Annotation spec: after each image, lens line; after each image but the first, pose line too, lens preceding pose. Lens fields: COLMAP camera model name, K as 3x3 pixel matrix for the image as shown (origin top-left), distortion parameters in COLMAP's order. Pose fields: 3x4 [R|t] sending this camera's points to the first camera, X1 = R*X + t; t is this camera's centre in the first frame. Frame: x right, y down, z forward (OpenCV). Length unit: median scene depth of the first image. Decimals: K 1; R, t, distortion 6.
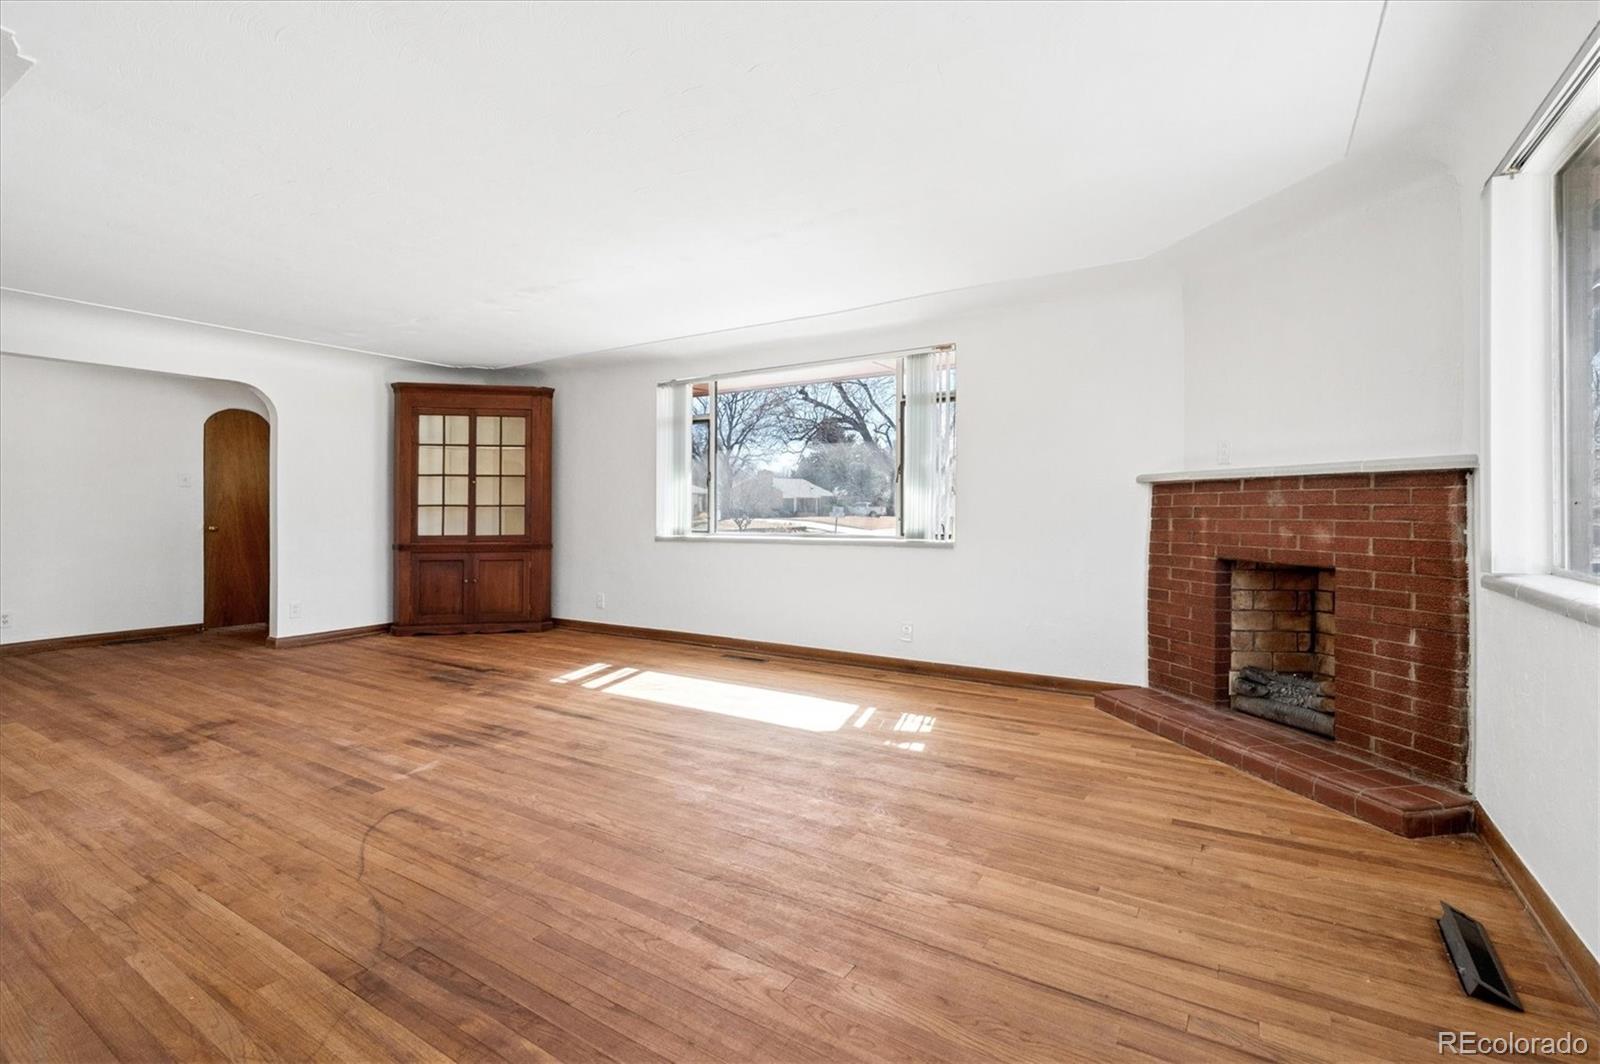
lens RADIAL K [[730.4, 0, 789.2], [0, 730.4, 507.3], [0, 0, 1]] dist [0.010993, -0.000941]
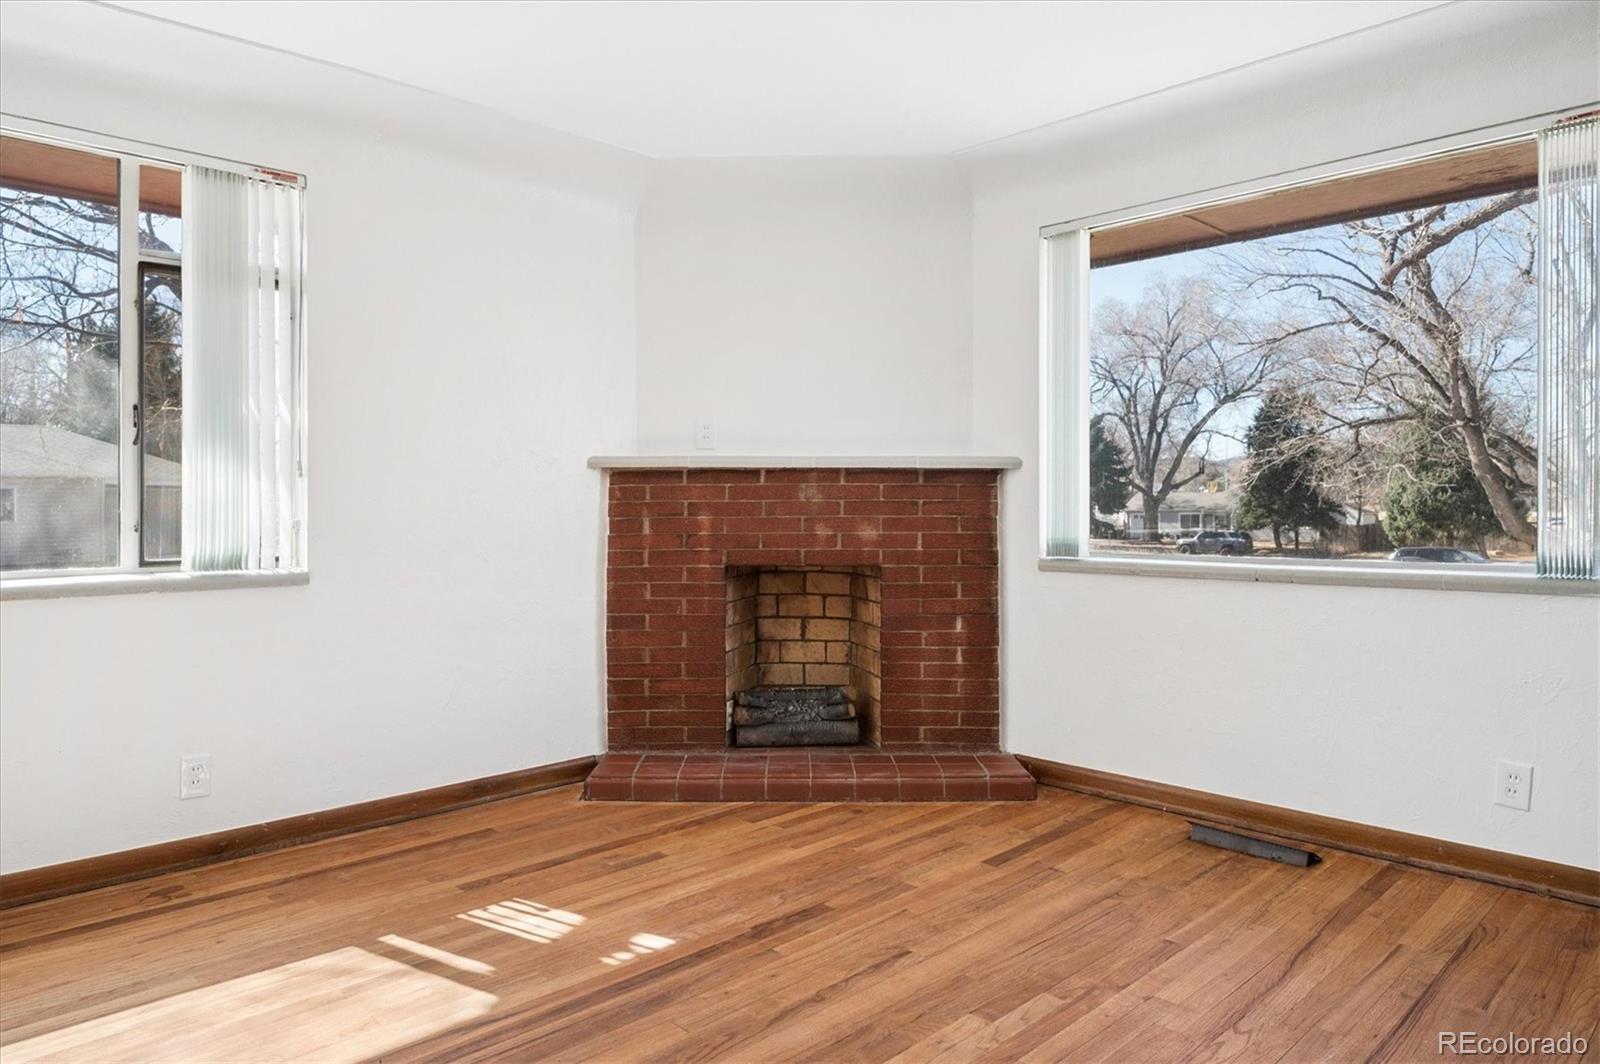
lens RADIAL K [[1028.3, 0, 769.6], [0, 1028.3, 511.9], [0, 0, 1]] dist [-0.001415, -0.000691]
pose [[0.240237, -0.006717, 0.970691, -0.562067], [-0.000591, 0.999975, 0.007066, 0.002261], [-0.970714, -0.002271, 0.240227, 0.753738]]
